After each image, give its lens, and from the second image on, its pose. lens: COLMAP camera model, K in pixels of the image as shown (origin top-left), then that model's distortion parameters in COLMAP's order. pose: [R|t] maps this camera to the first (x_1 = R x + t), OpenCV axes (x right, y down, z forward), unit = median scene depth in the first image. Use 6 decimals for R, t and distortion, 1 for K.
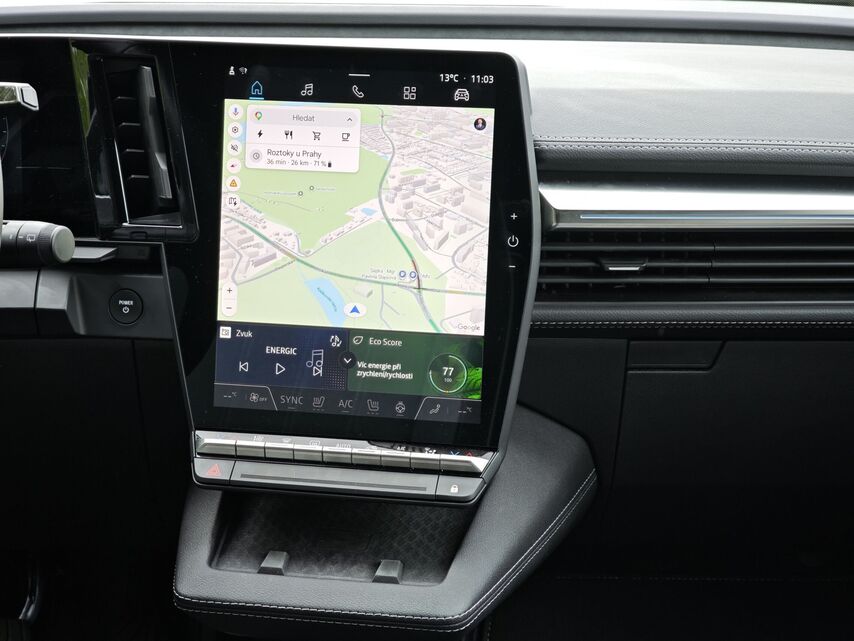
lens RADIAL K [[1738.9, 0, 428.6], [0, 1738.9, 327.5], [0, 0, 1]] dist [0.153007, 0.000000]
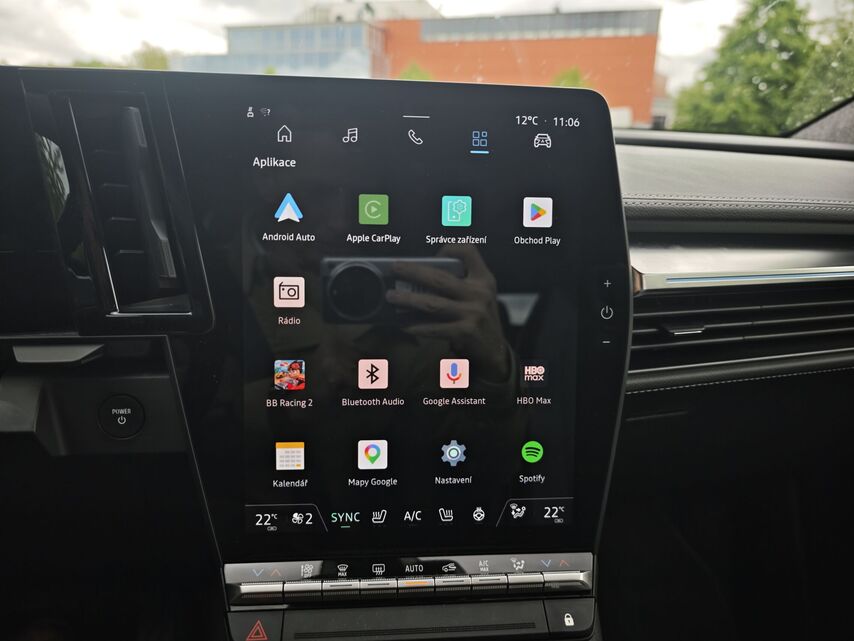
lens RADIAL K [[605.4, 0, 422.8], [0, 605.4, 316.1], [0, 0, 1]] dist [-0.021871, 0.003162]
pose [[0.964074, -0.053363, 0.260218, -0.112601], [0.052286, 0.998571, 0.011064, -0.054322], [-0.260437, 0.002940, 0.965486, 0.715892]]
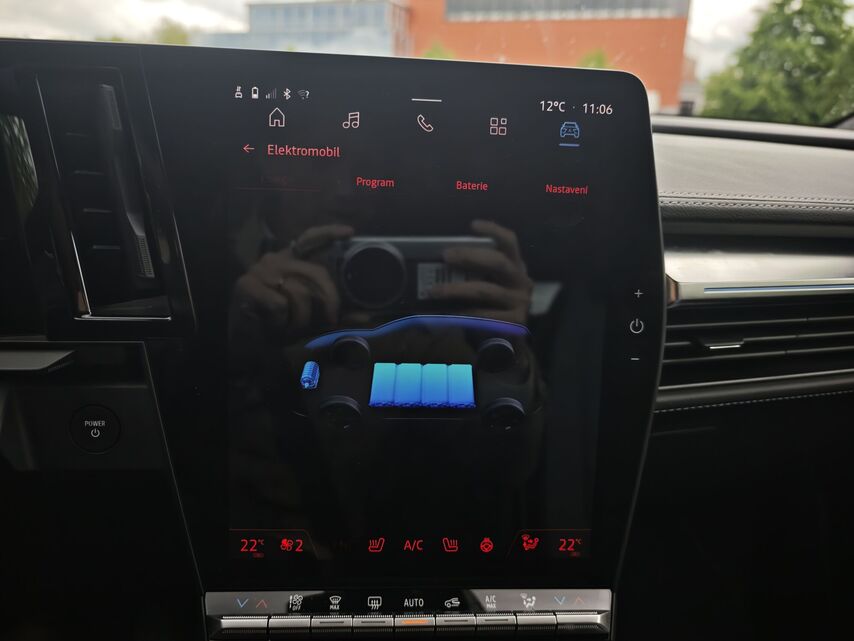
lens RADIAL K [[605.4, 0, 427.9], [0, 605.4, 318.3], [0, 0, 1]] dist [-0.021871, 0.003162]
pose [[0.970513, -0.039251, 0.237833, -0.099524], [0.030314, 0.998694, 0.041122, -0.064713], [-0.239136, -0.032700, 0.970435, 0.744117]]
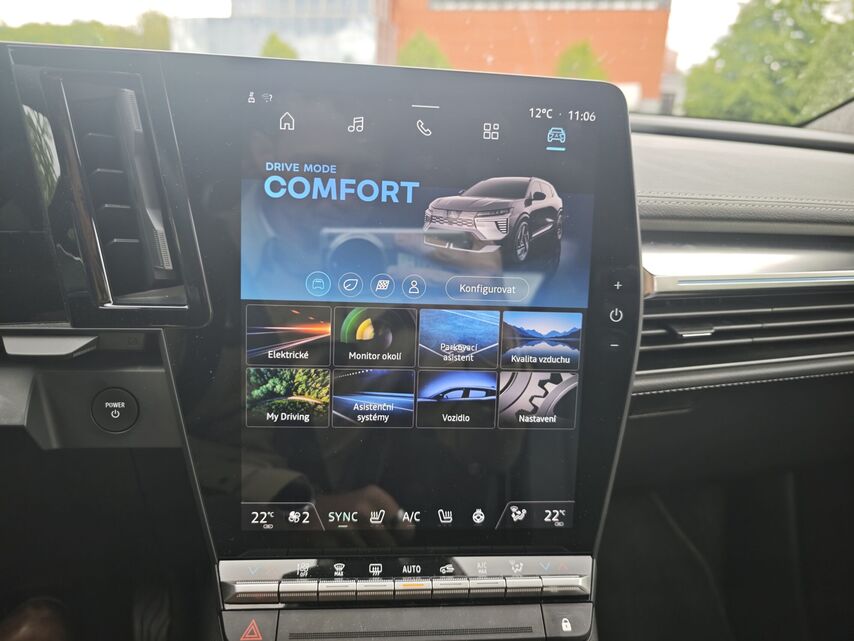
lens RADIAL K [[605.4, 0, 426.8], [0, 605.4, 316.1], [0, 0, 1]] dist [-0.021871, 0.003162]
pose [[0.963831, -0.040459, 0.263426, -0.111304], [0.026797, 0.998113, 0.055252, -0.065639], [-0.265164, -0.046195, 0.963096, 0.724706]]
